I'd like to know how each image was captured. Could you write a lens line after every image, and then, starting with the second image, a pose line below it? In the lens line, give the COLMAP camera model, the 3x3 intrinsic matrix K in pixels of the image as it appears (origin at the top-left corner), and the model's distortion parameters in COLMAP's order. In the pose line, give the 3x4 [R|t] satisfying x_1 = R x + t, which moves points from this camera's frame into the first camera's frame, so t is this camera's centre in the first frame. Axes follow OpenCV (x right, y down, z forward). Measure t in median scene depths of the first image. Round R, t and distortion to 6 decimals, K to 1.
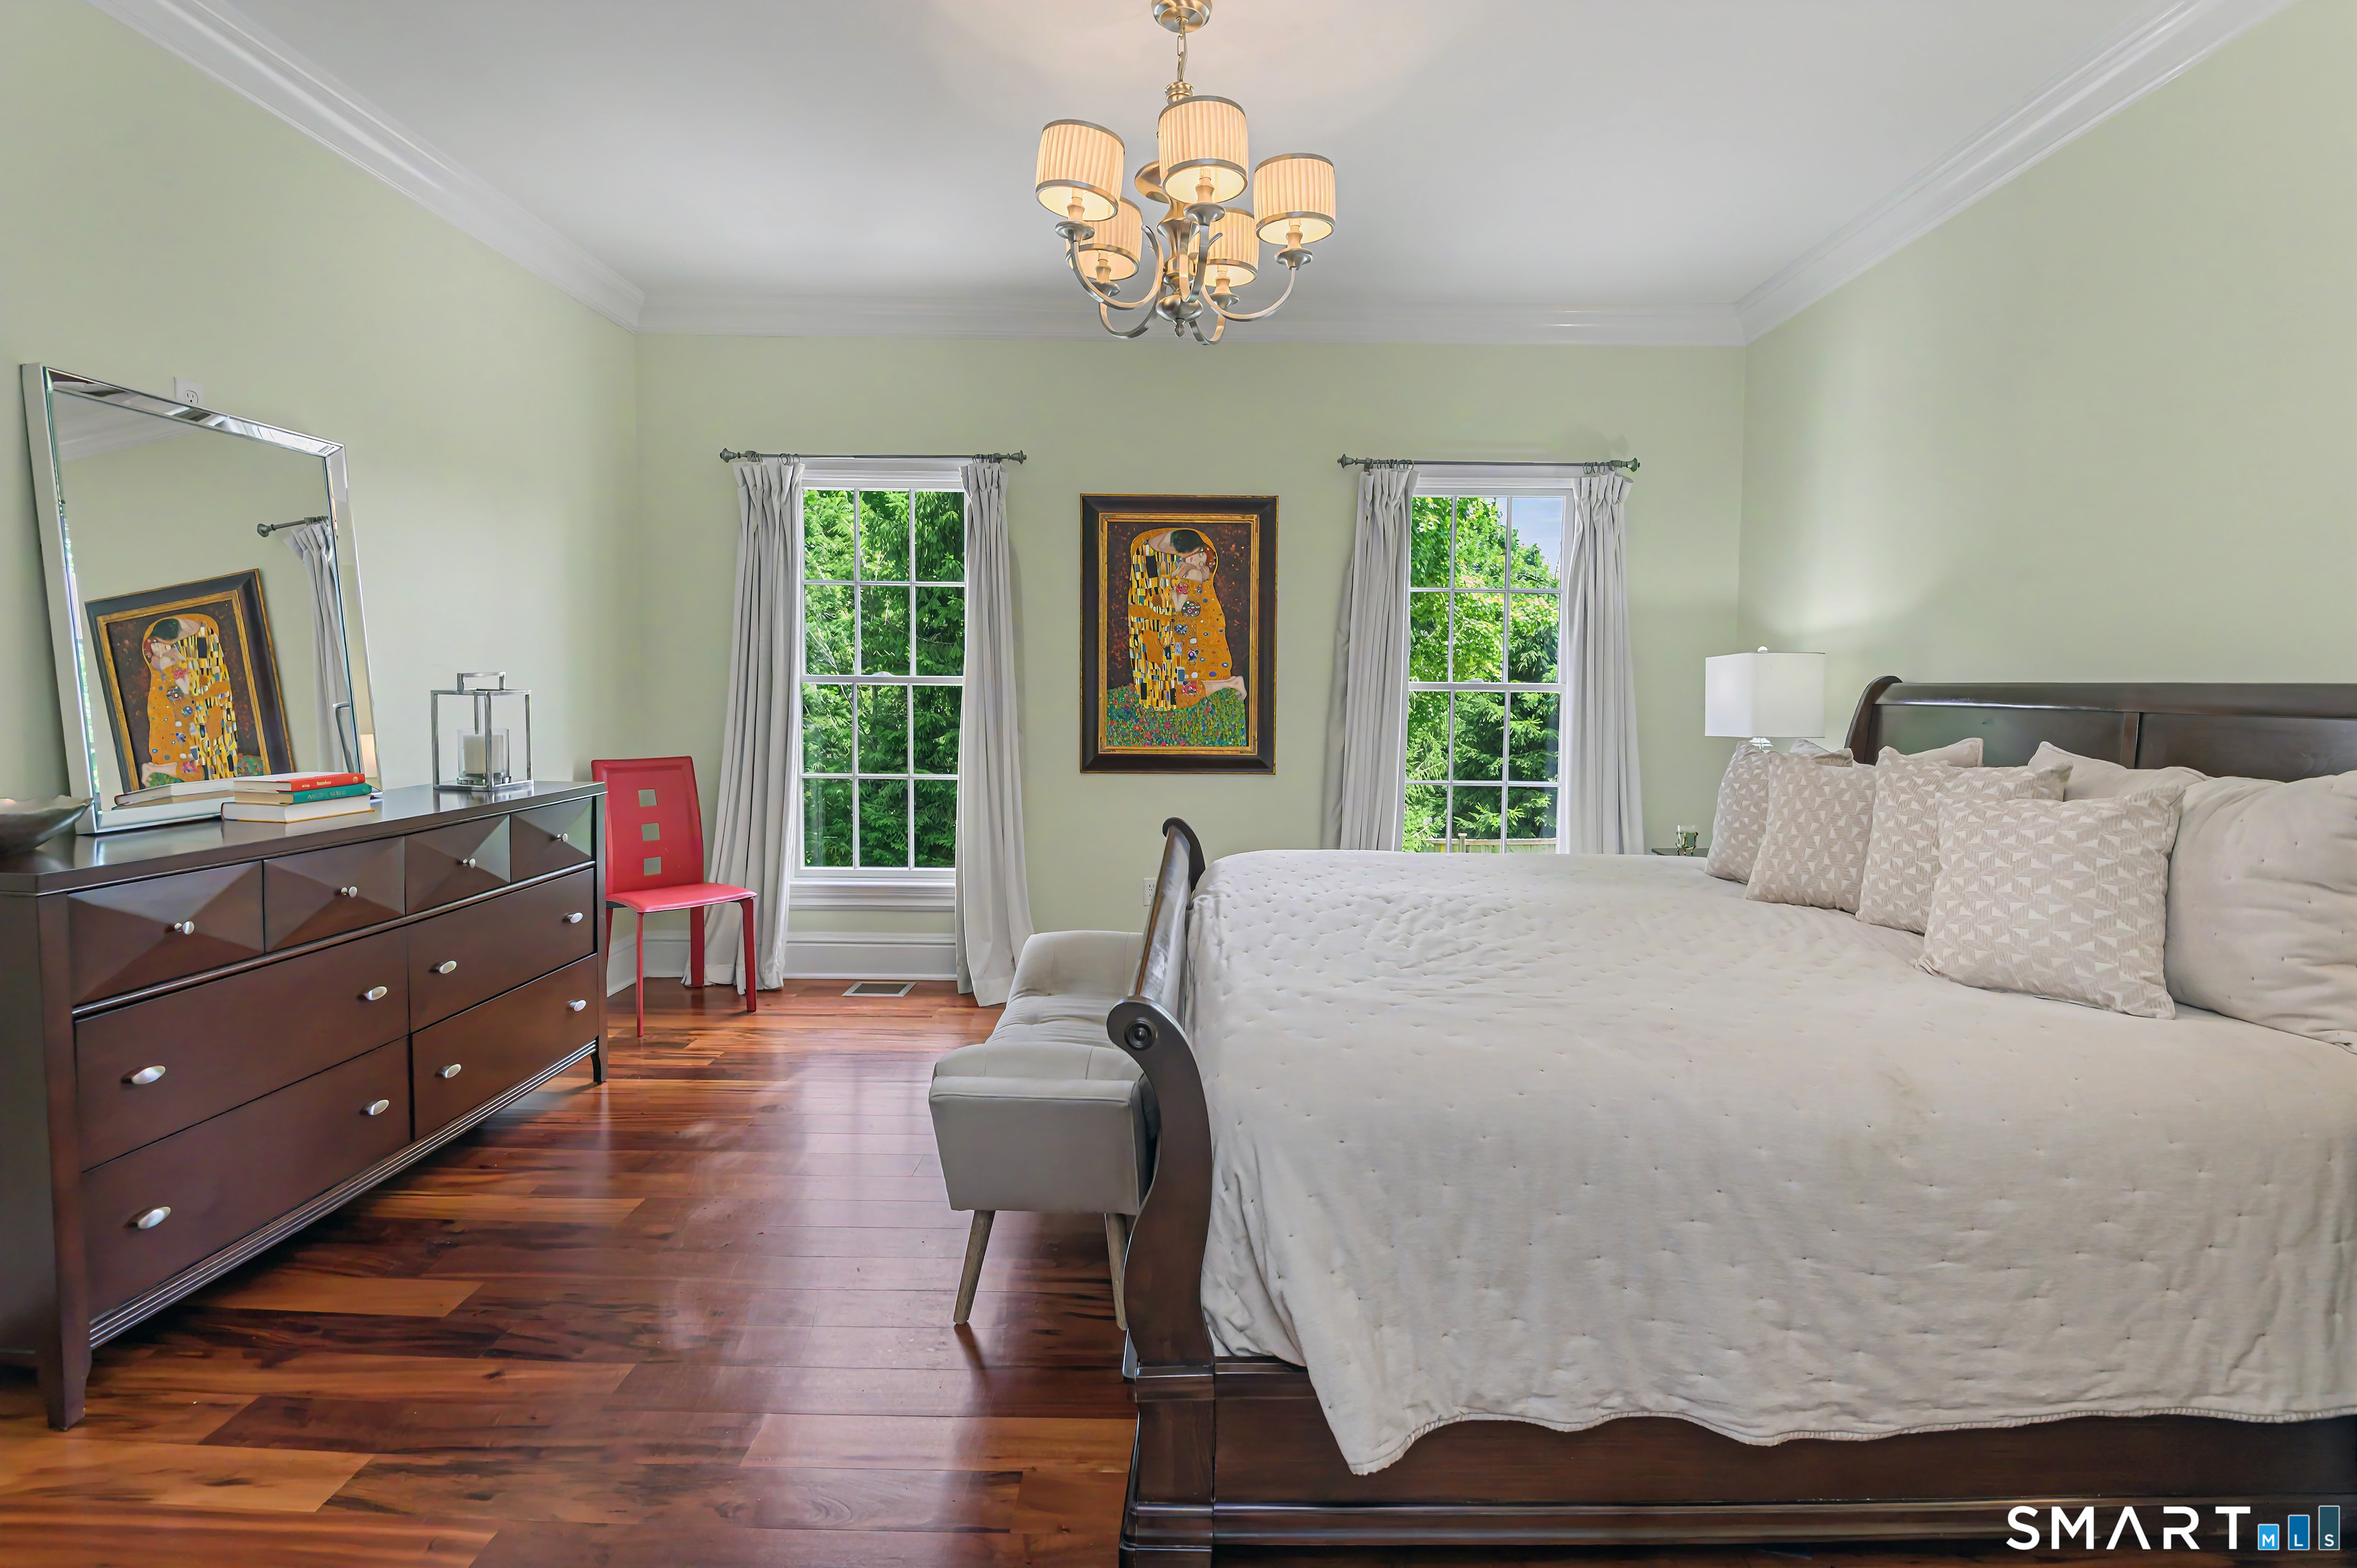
lens RADIAL K [[1044.9, 0, 1182.0], [0, 1044.9, 682.1], [0, 0, 1]] dist [0.010625, -0.017131]
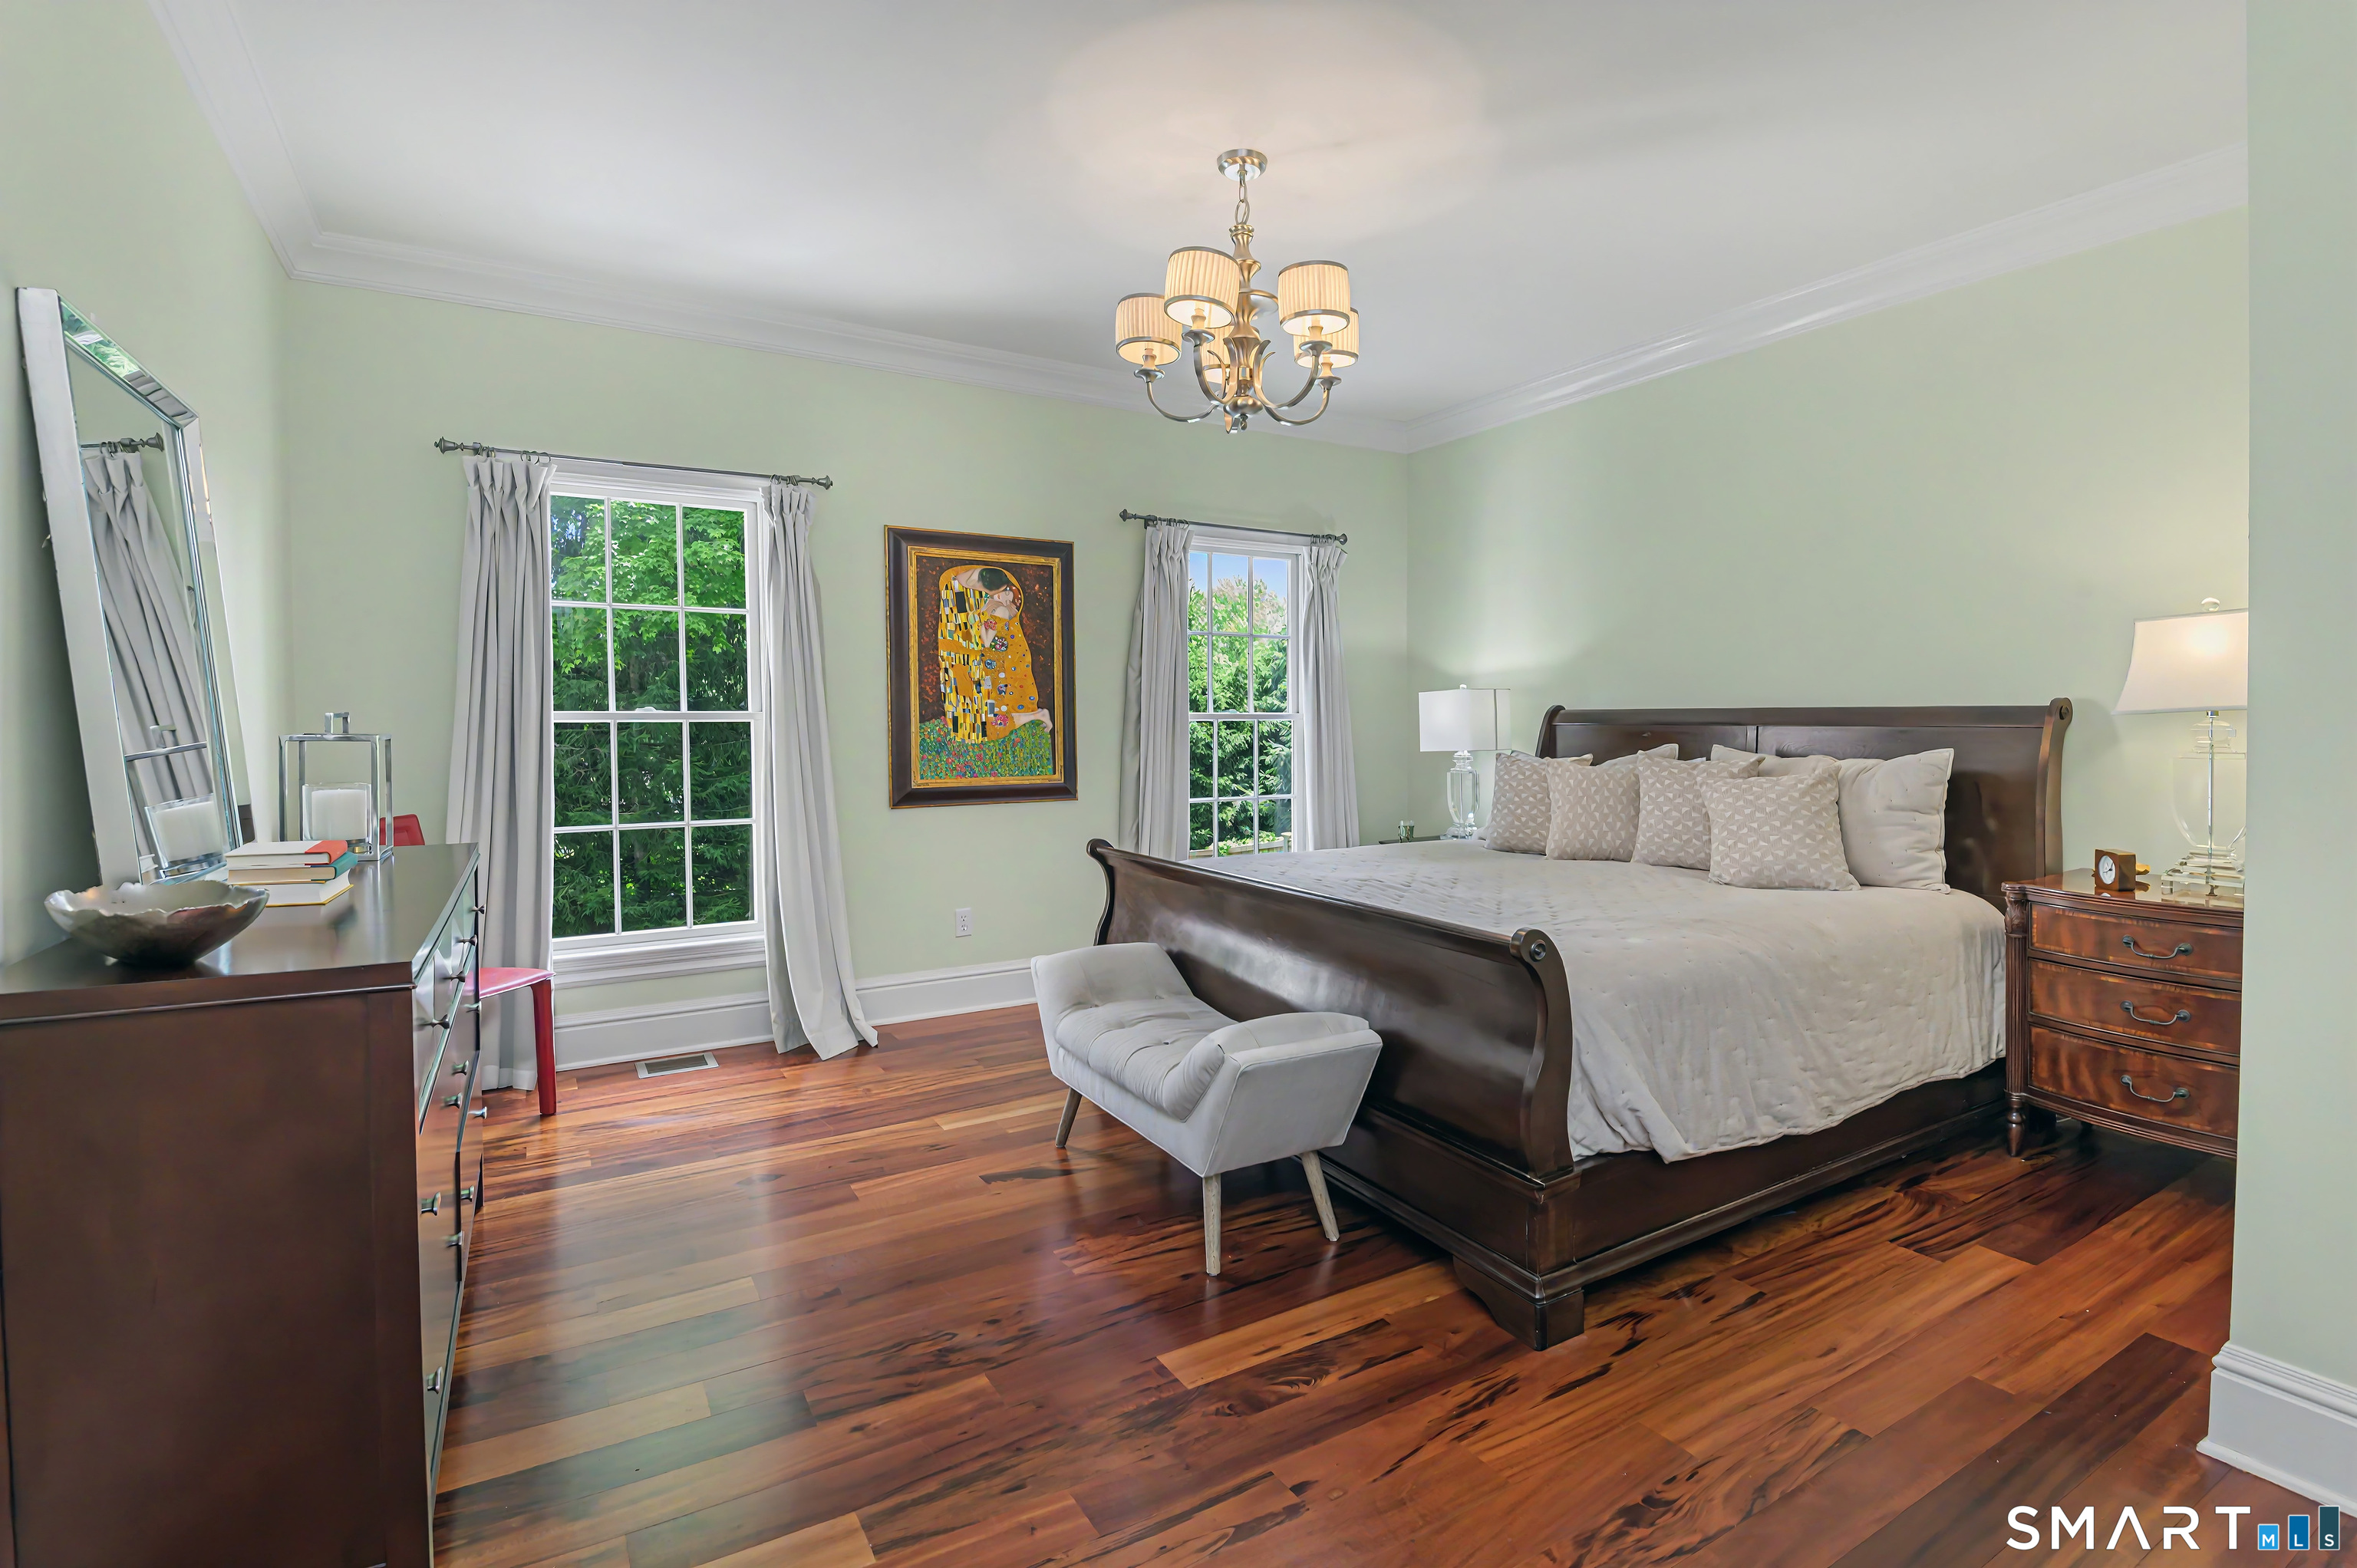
lens RADIAL K [[1099.9, 0, 1177.4], [0, 1099.9, 666.8], [0, 0, 1]] dist [0.003186, -0.013458]
pose [[0.859879, 0.012183, 0.510352, -0.397938], [0.009606, 0.999152, -0.040035, -0.002364], [-0.510407, 0.039327, 0.859033, -0.028942]]
